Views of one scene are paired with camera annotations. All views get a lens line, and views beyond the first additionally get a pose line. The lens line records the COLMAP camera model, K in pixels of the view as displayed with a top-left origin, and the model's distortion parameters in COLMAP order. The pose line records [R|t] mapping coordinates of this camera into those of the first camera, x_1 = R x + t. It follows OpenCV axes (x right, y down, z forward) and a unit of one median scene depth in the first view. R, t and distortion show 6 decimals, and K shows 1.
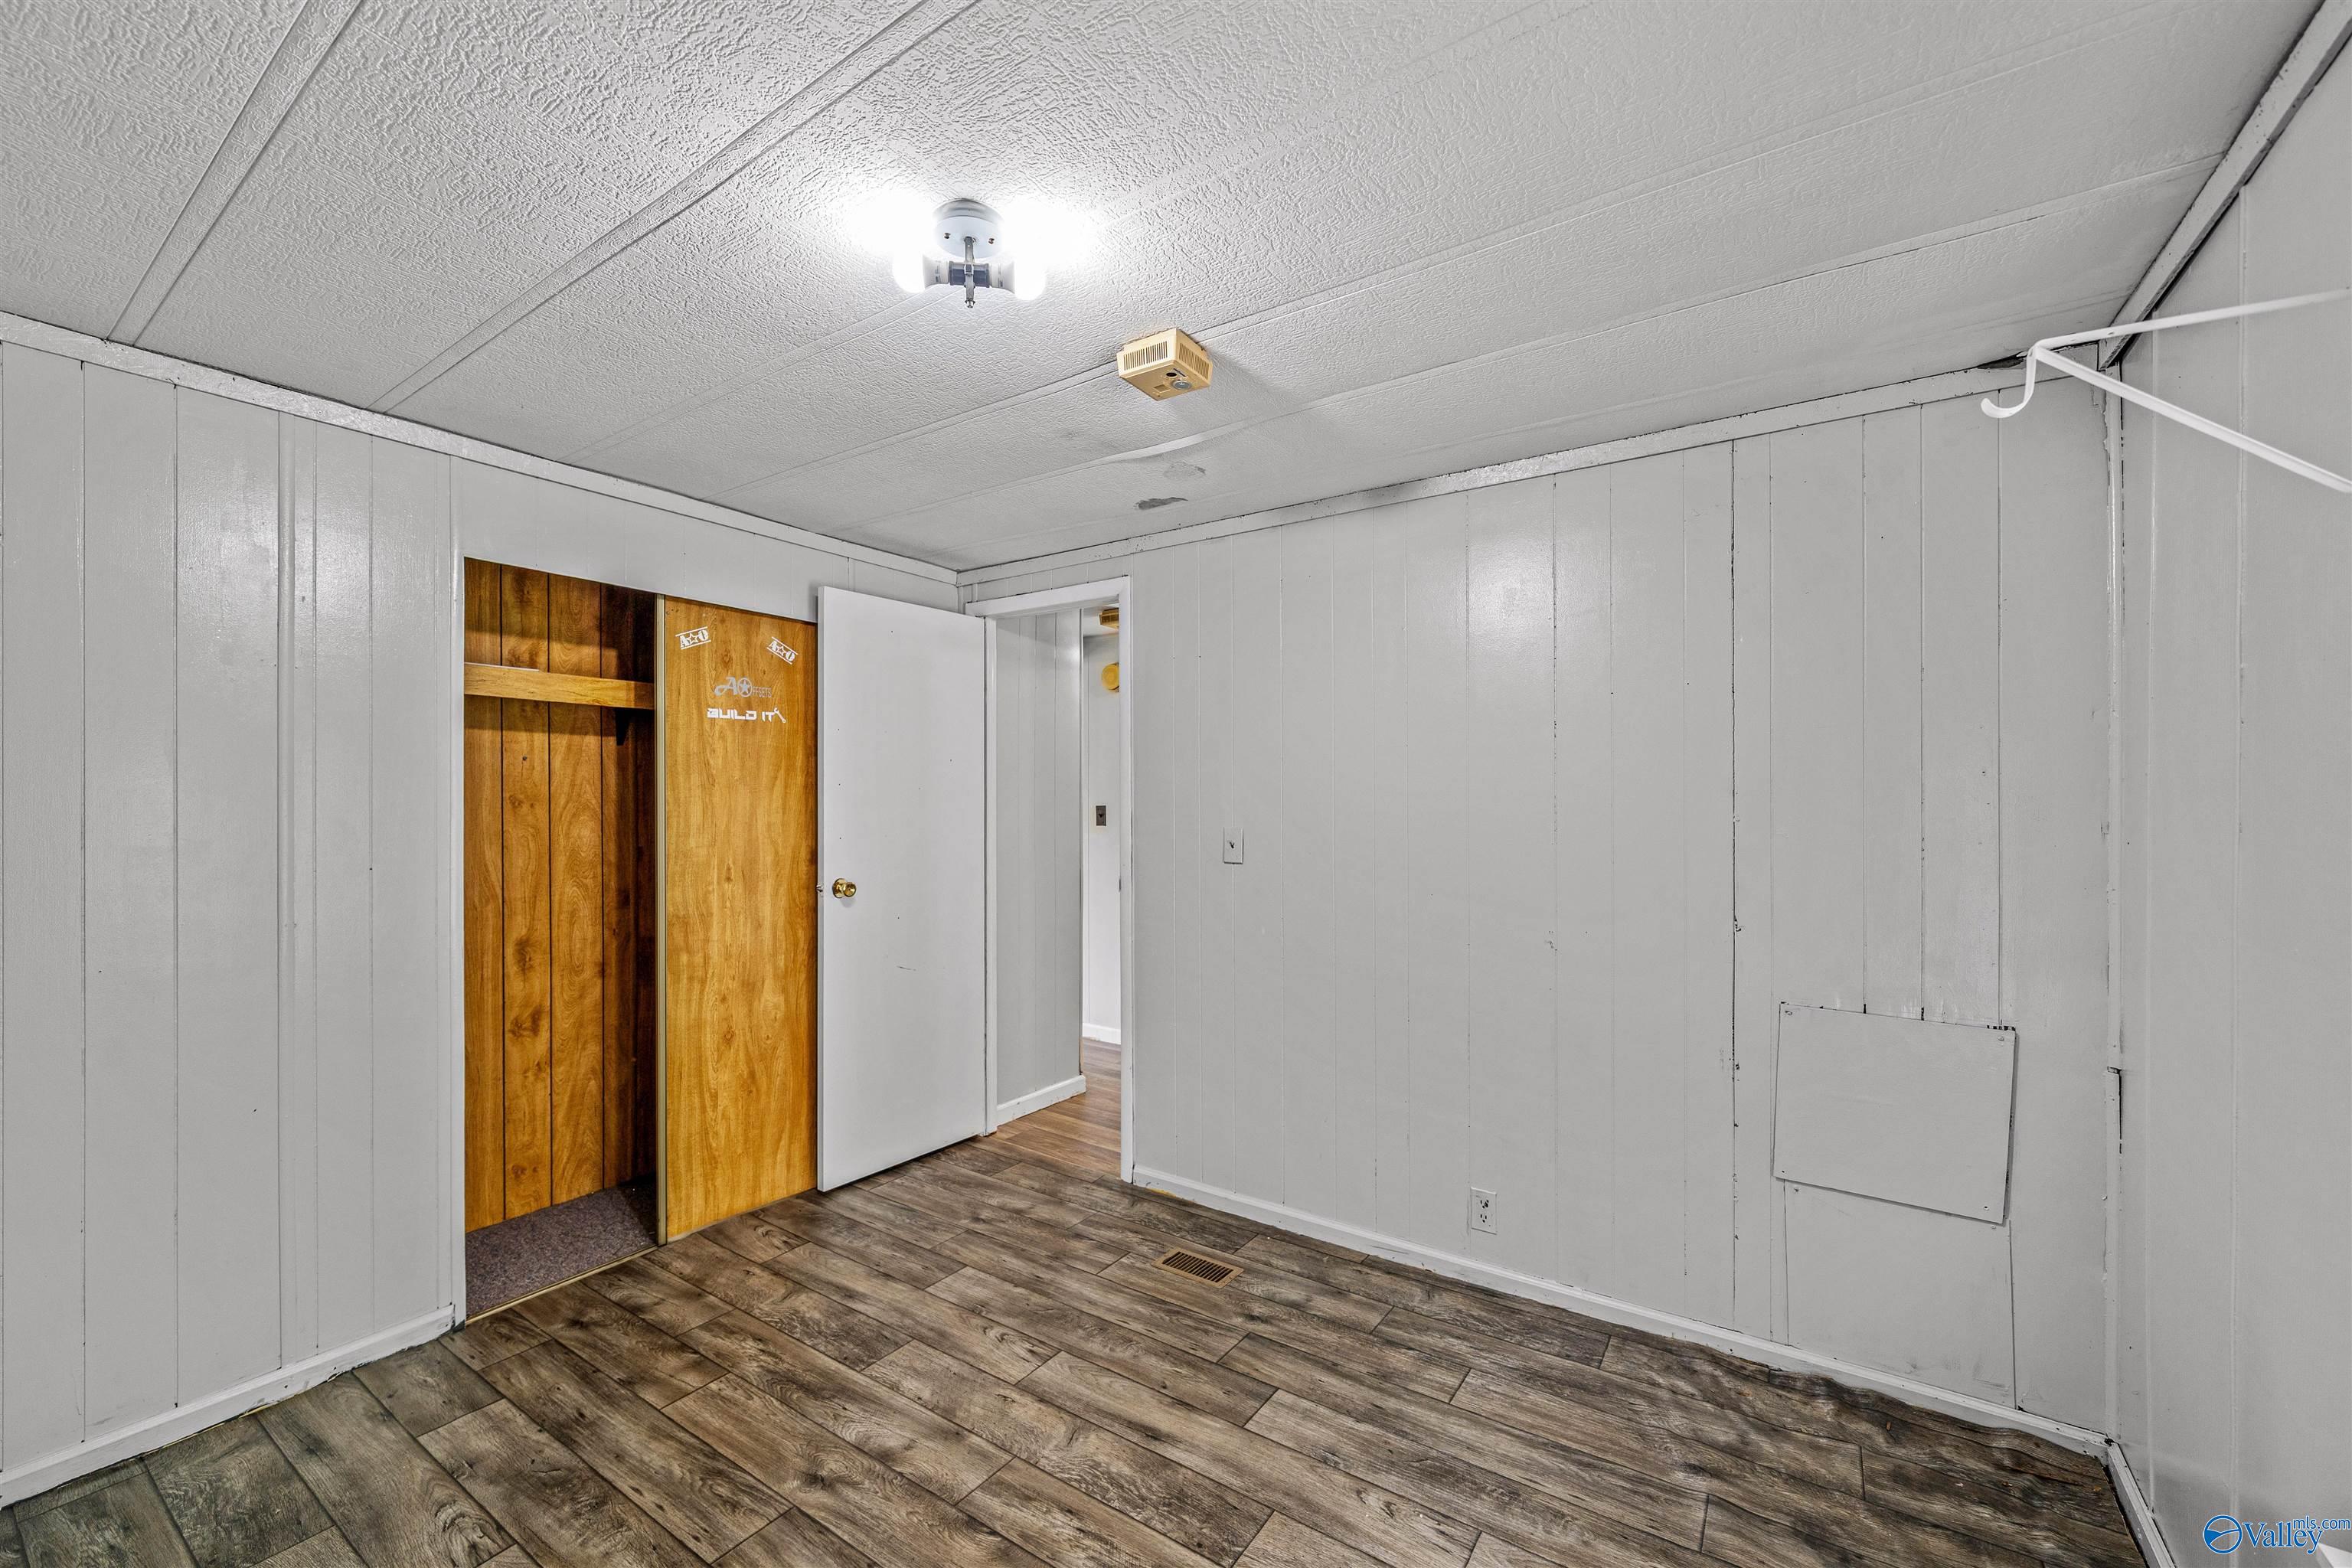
lens RADIAL K [[939.4, 0, 1173.3], [0, 939.4, 781.5], [0, 0, 1]] dist [-0.002247, -0.000329]
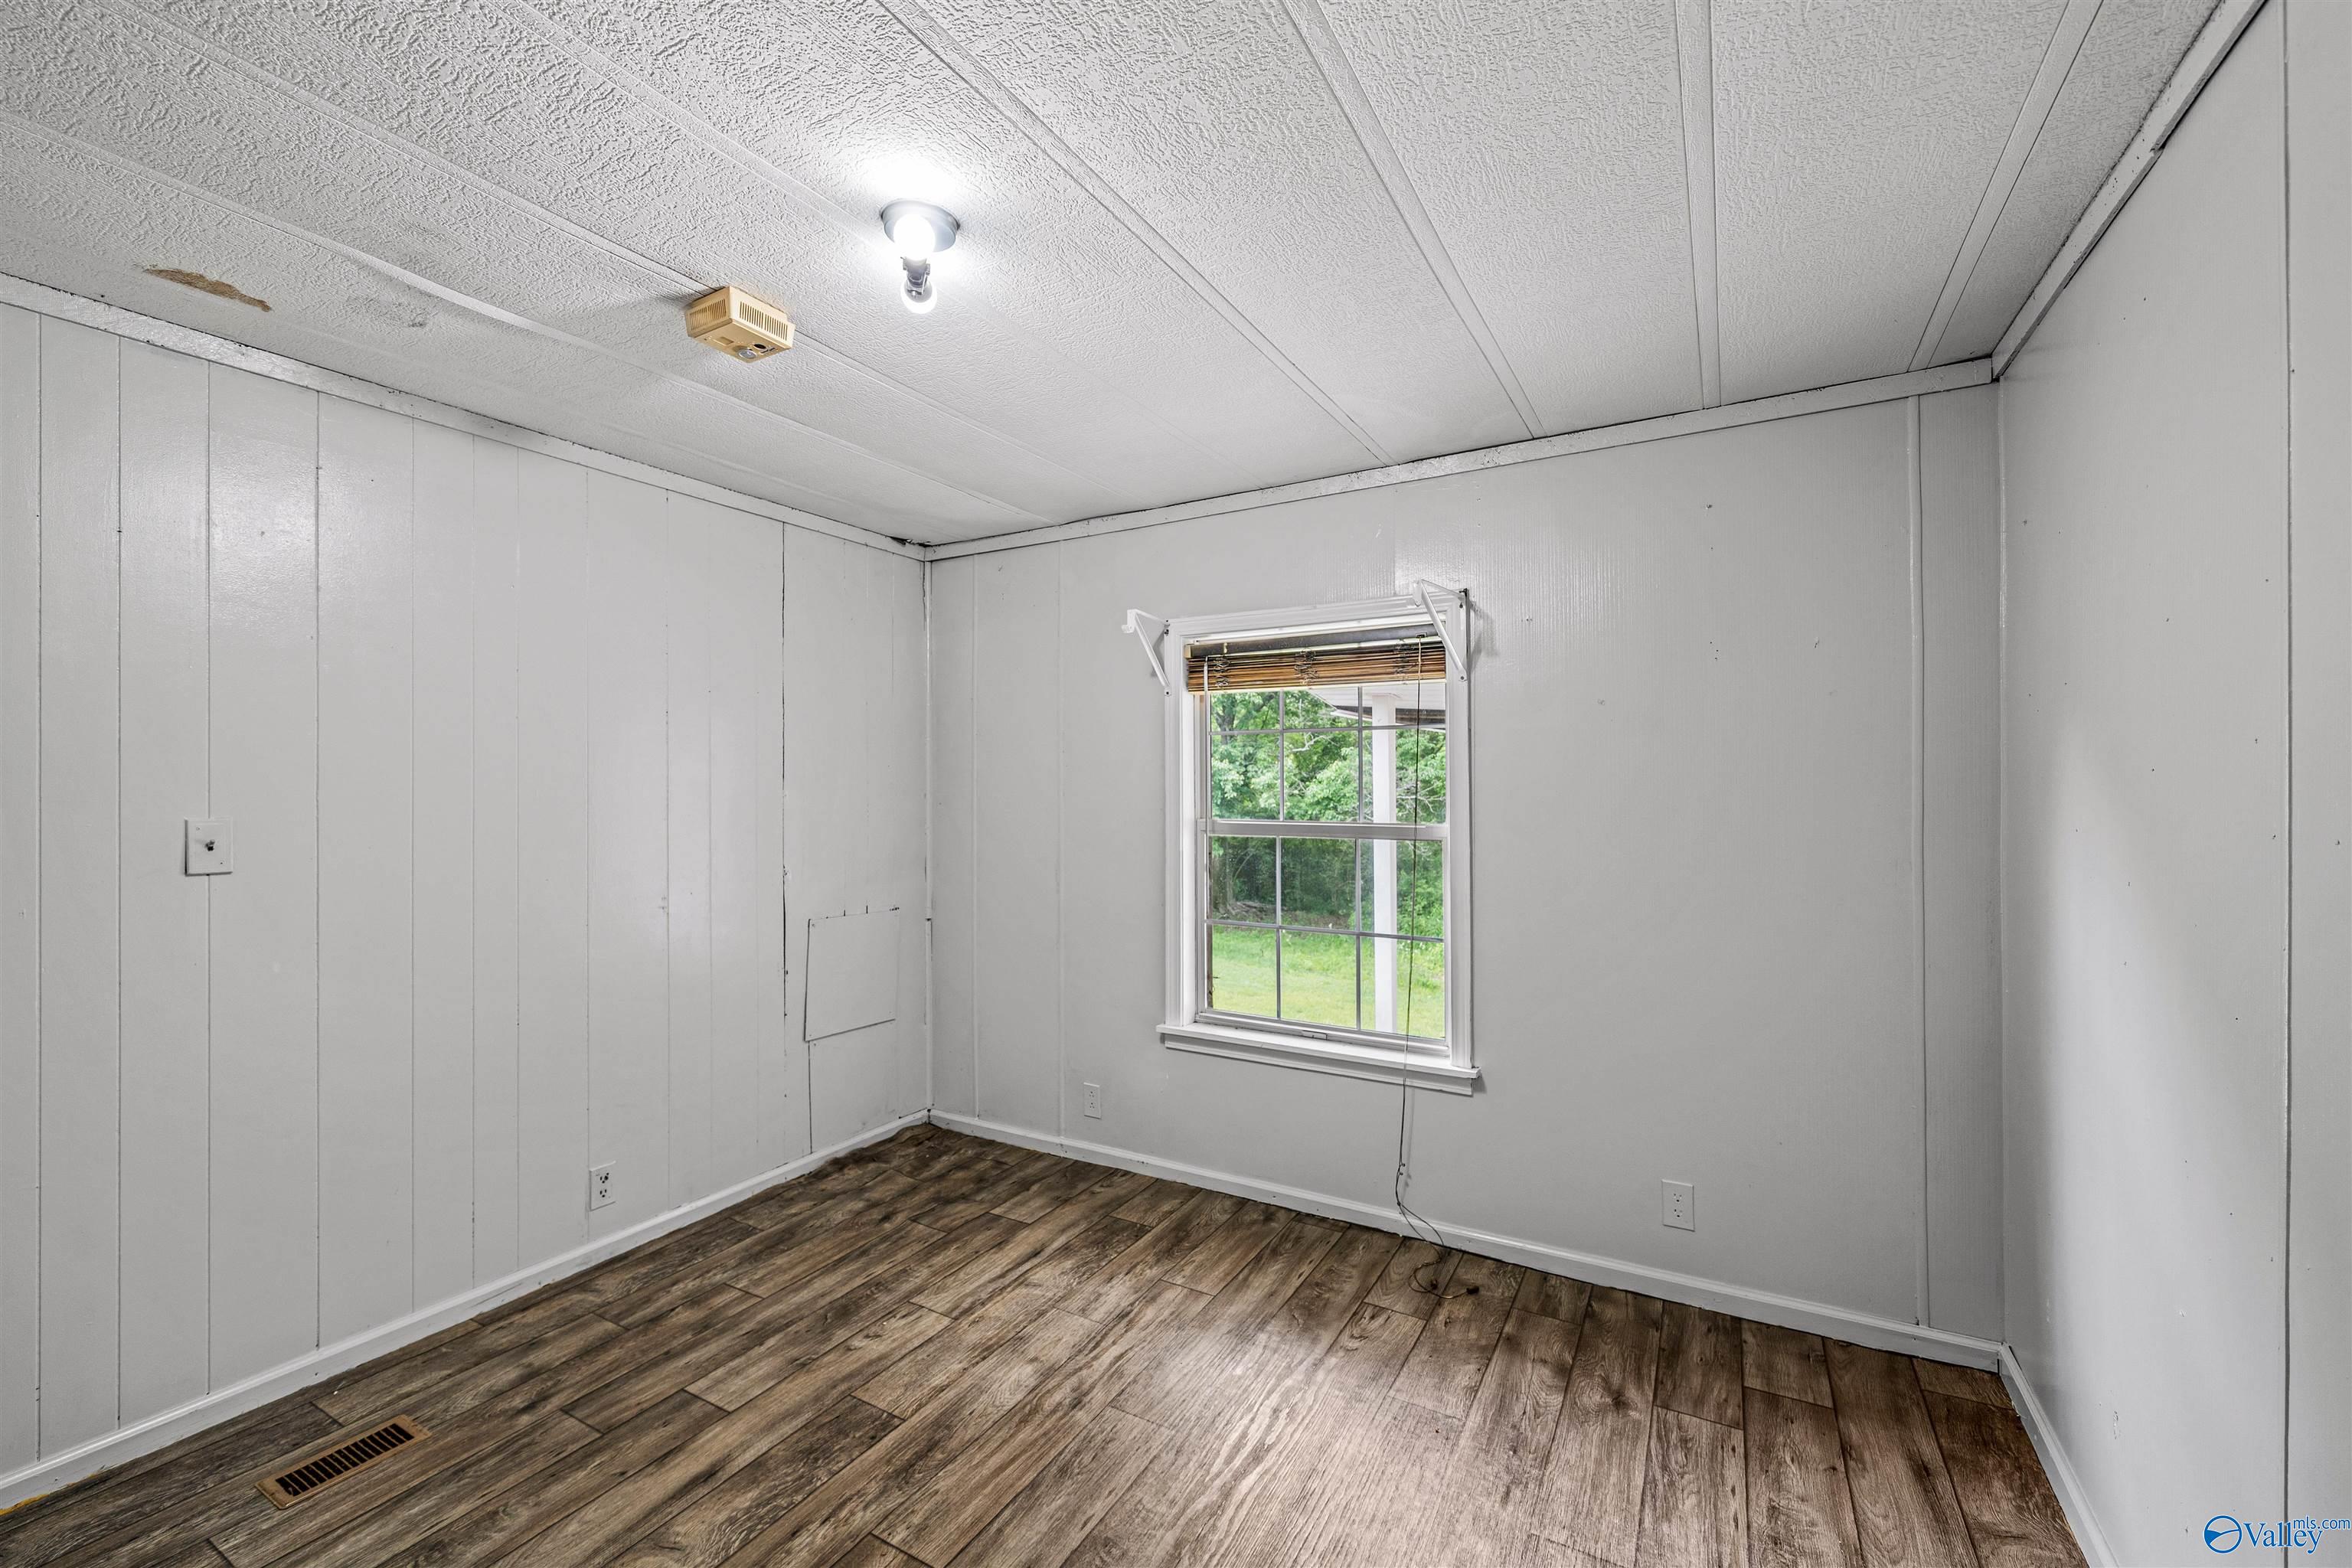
lens RADIAL K [[939.4, 0, 1155.8], [0, 939.4, 790.5], [0, 0, 1]] dist [-0.002247, -0.000329]
pose [[-0.070670, -0.004051, 0.997492, -0.912785], [-0.033226, 0.999446, 0.001705, 0.002079], [-0.996946, -0.033022, -0.070765, 0.604520]]
